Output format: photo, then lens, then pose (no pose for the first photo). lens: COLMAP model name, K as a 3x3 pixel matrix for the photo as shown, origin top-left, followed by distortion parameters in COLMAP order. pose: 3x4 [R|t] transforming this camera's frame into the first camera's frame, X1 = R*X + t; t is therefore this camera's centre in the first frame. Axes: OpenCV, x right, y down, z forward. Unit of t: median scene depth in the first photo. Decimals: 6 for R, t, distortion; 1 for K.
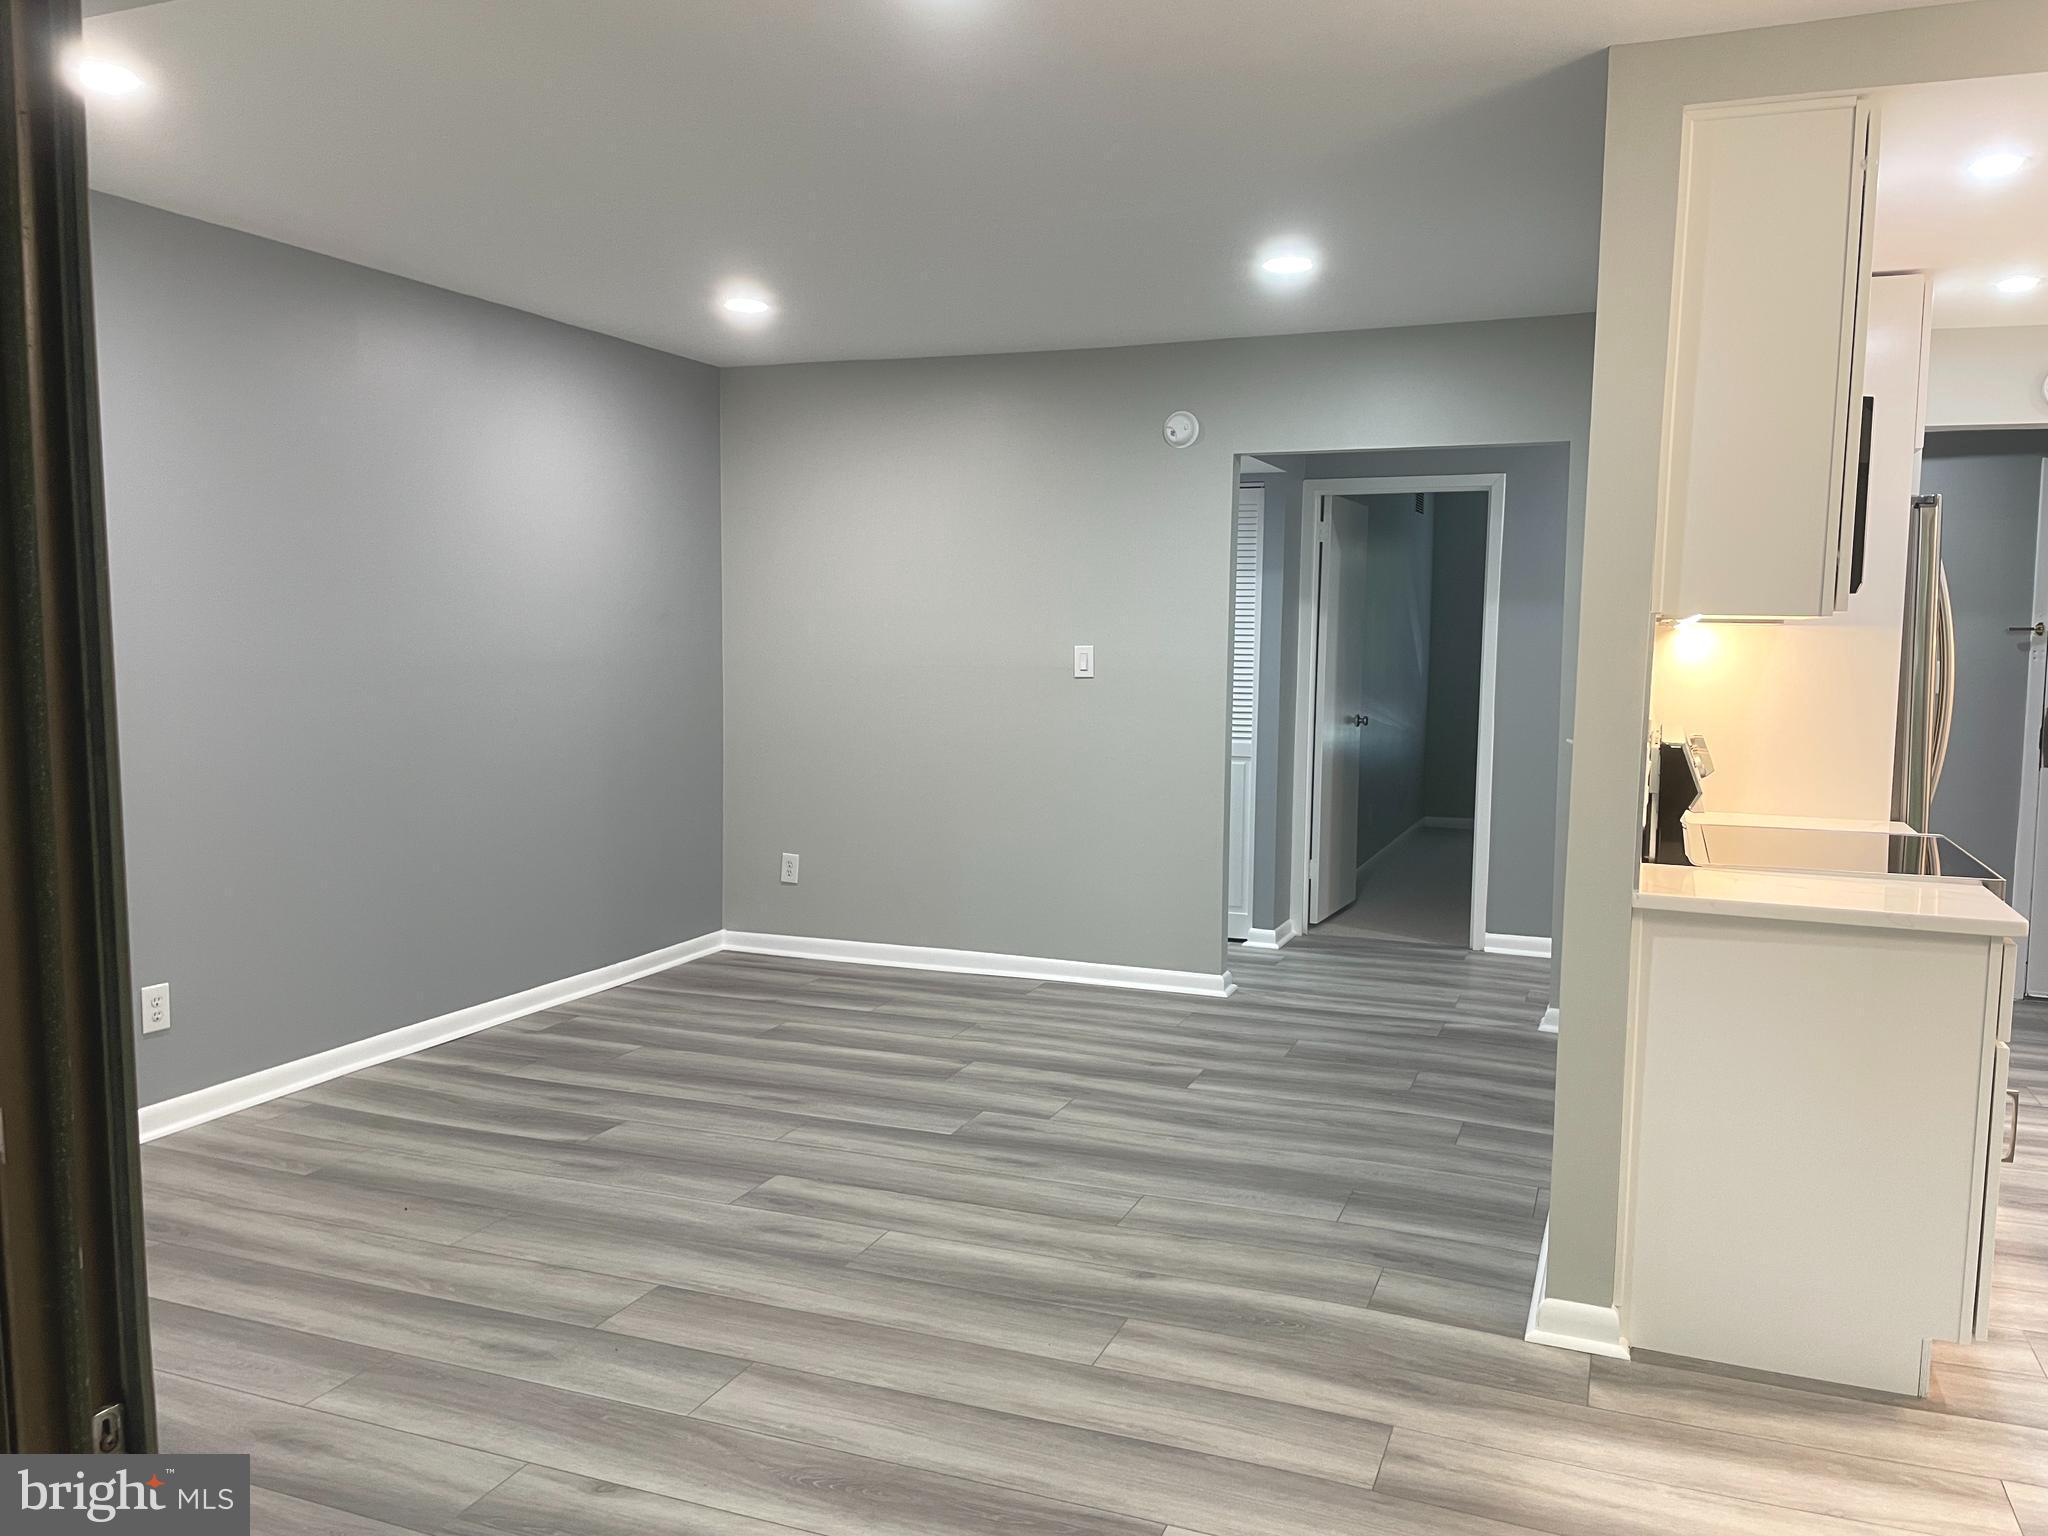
lens RADIAL K [[1540.0, 0, 1046.6], [0, 1540.0, 775.0], [0, 0, 1]] dist [0.099466, -0.128240]
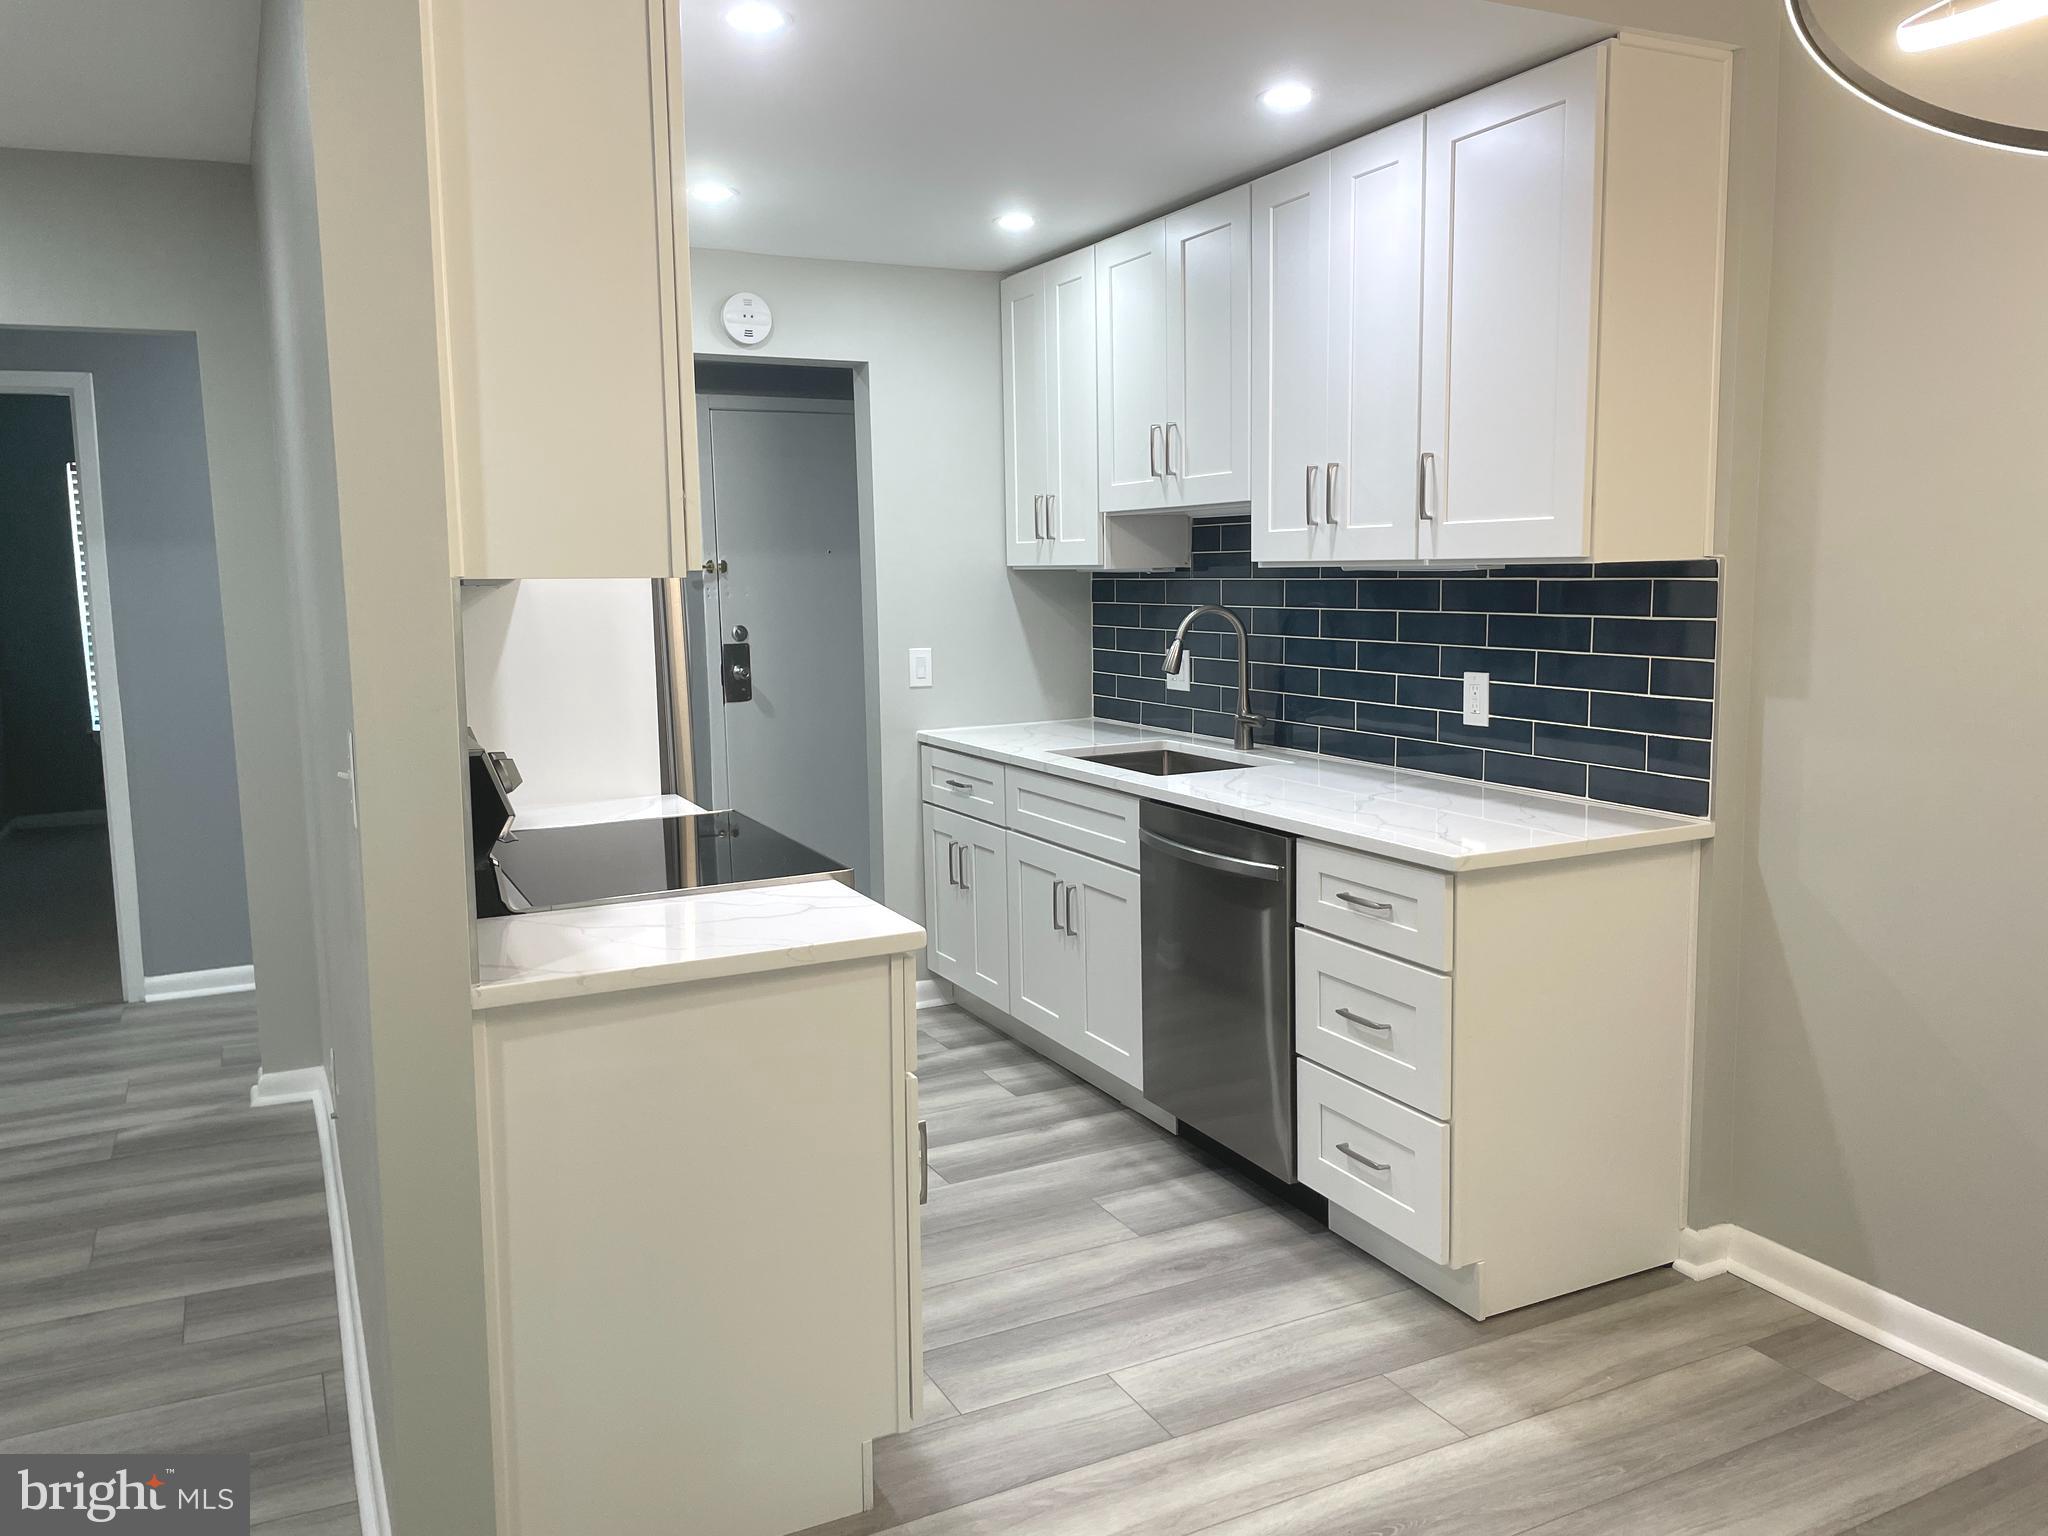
lens RADIAL K [[1535.9, 0, 1025.4], [0, 1535.9, 766.8], [0, 0, 1]] dist [0.095610, -0.132771]
pose [[0.671084, -0.121680, 0.731328, 0.039774], [0.092625, 0.992471, 0.080134, -0.038276], [-0.735573, 0.013963, 0.677302, 0.263298]]
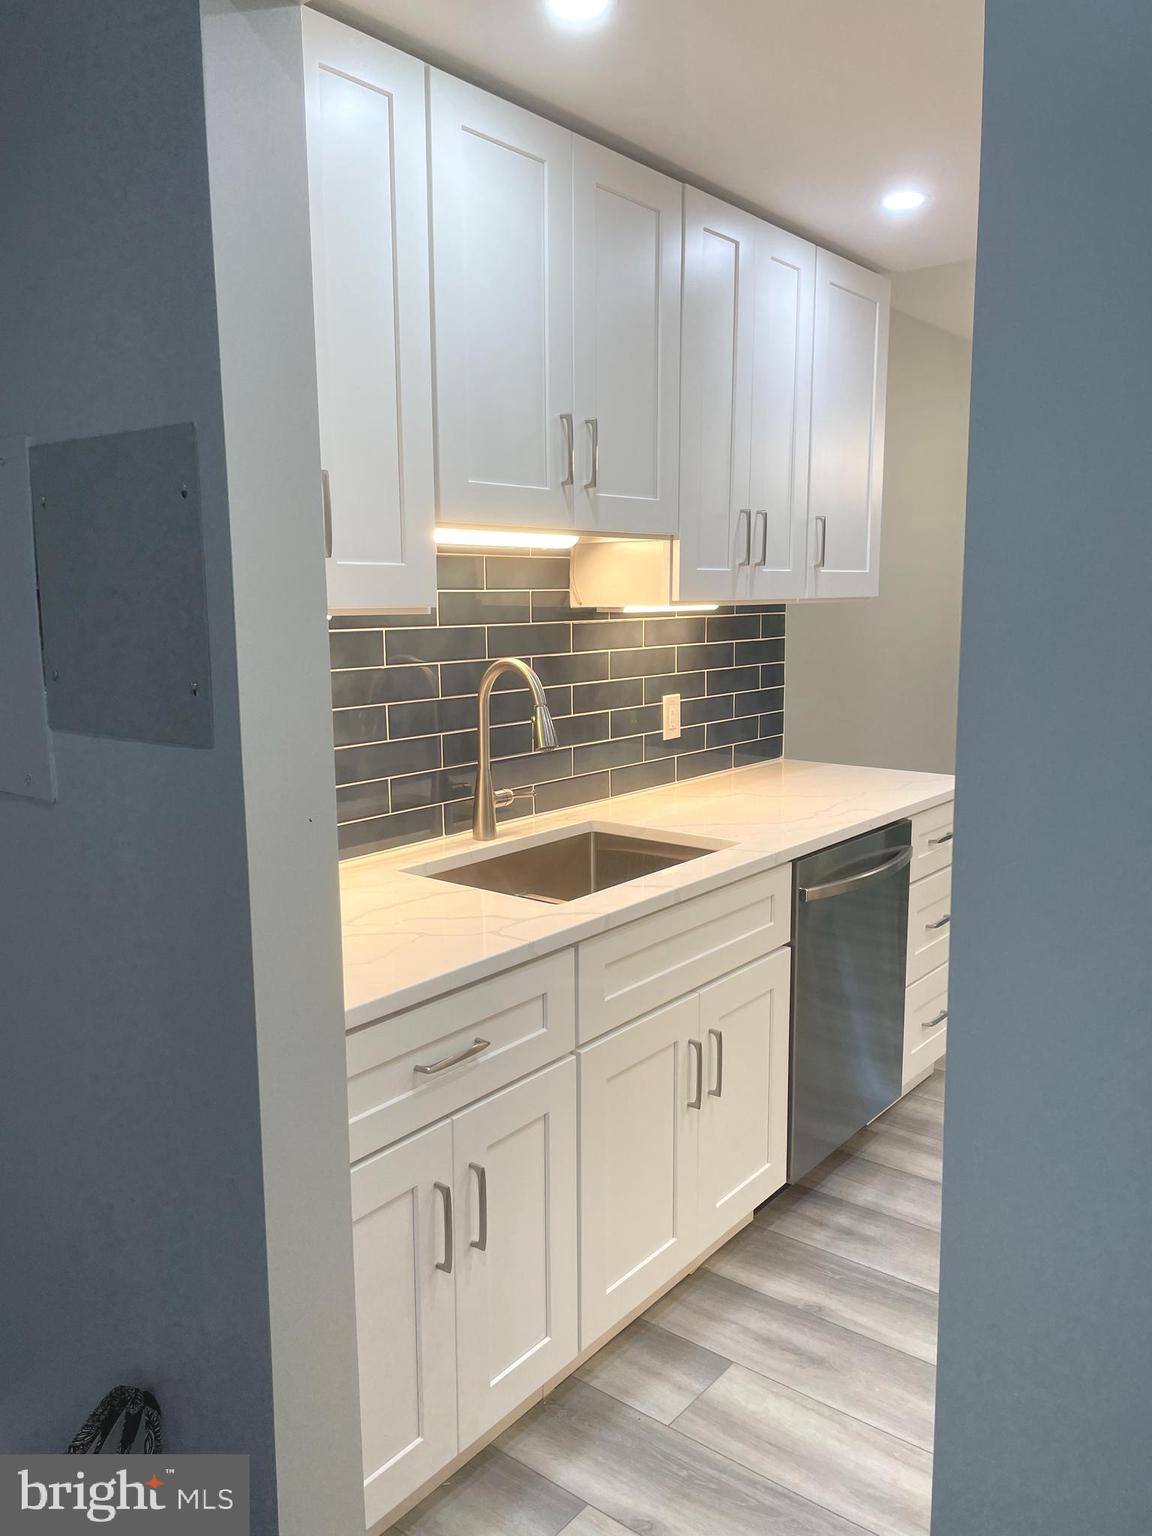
lens RADIAL K [[1158.1, 0, 571.0], [0, 1158.1, 769.1], [0, 0, 1]] dist [0.092073, -0.118737]
pose [[-0.952837, -0.047883, 0.299680, 0.681091], [0.025907, 0.971036, 0.237525, -0.137543], [-0.302373, 0.234086, -0.923999, 1.428512]]
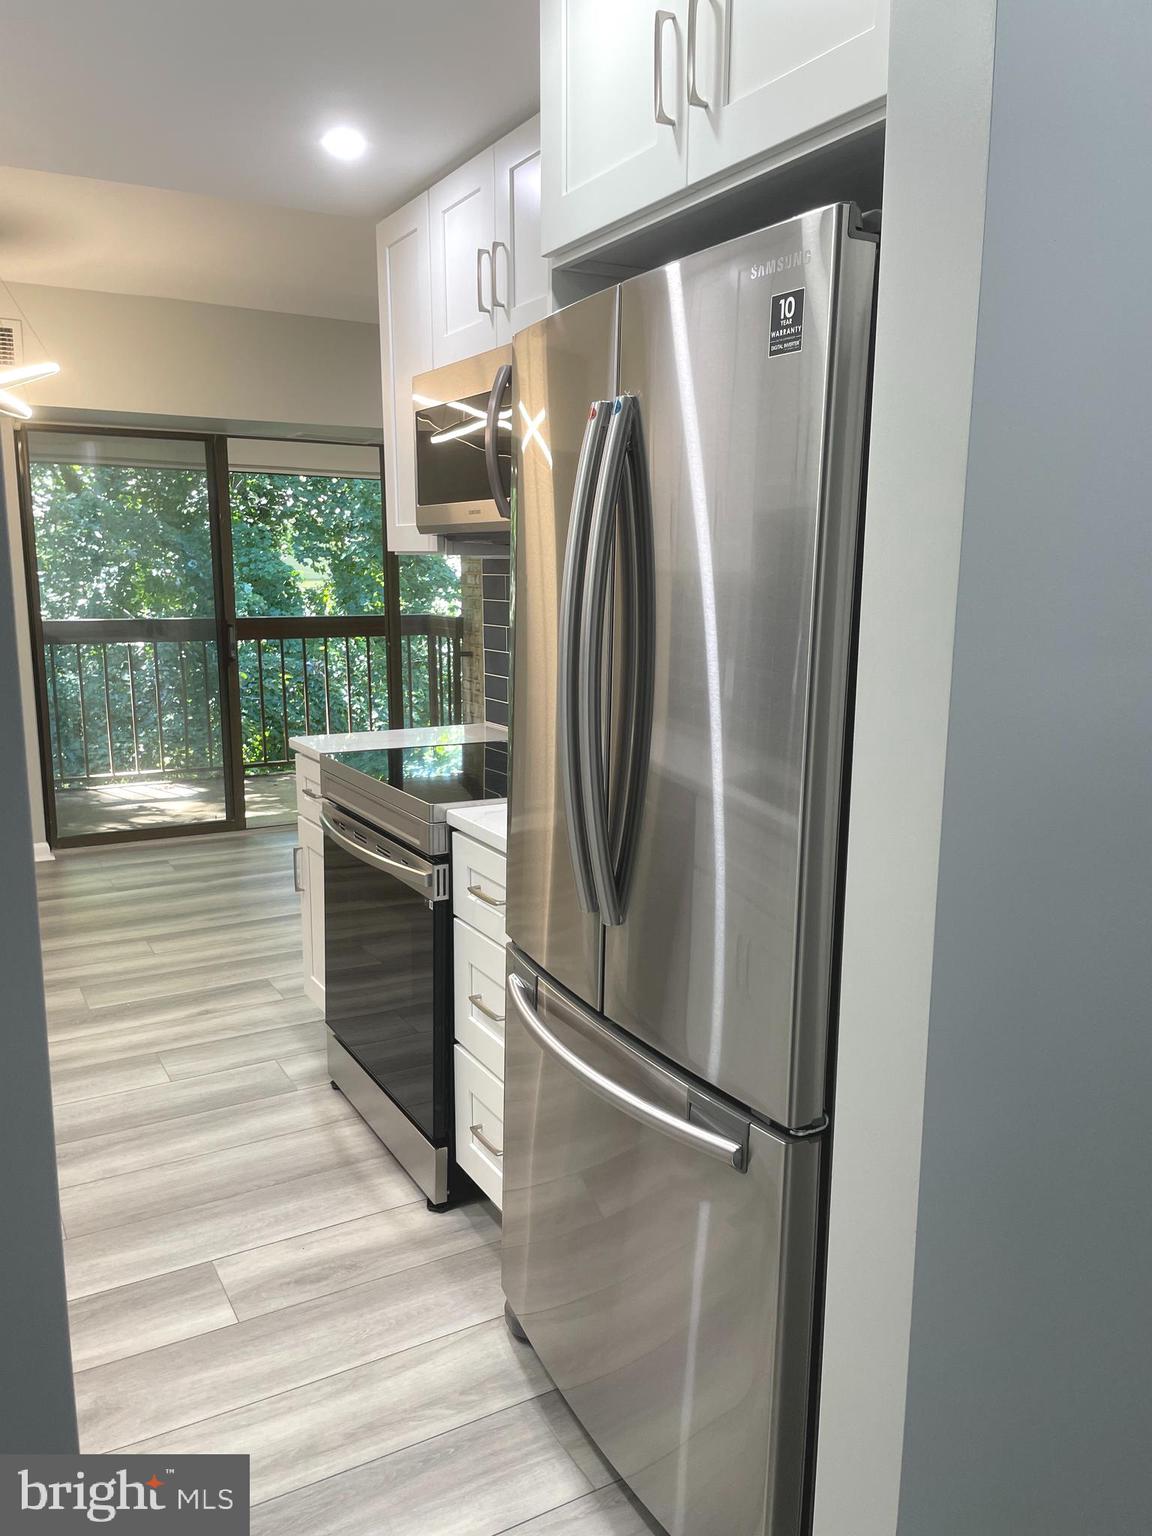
lens RADIAL K [[1158.1, 0, 571.0], [0, 1158.1, 769.1], [0, 0, 1]] dist [0.092073, -0.118737]
pose [[-0.633709, 0.117417, -0.764609, 0.936080], [-0.087571, 0.971171, 0.221717, -0.118738], [0.768599, 0.207461, -0.605157, 1.340453]]
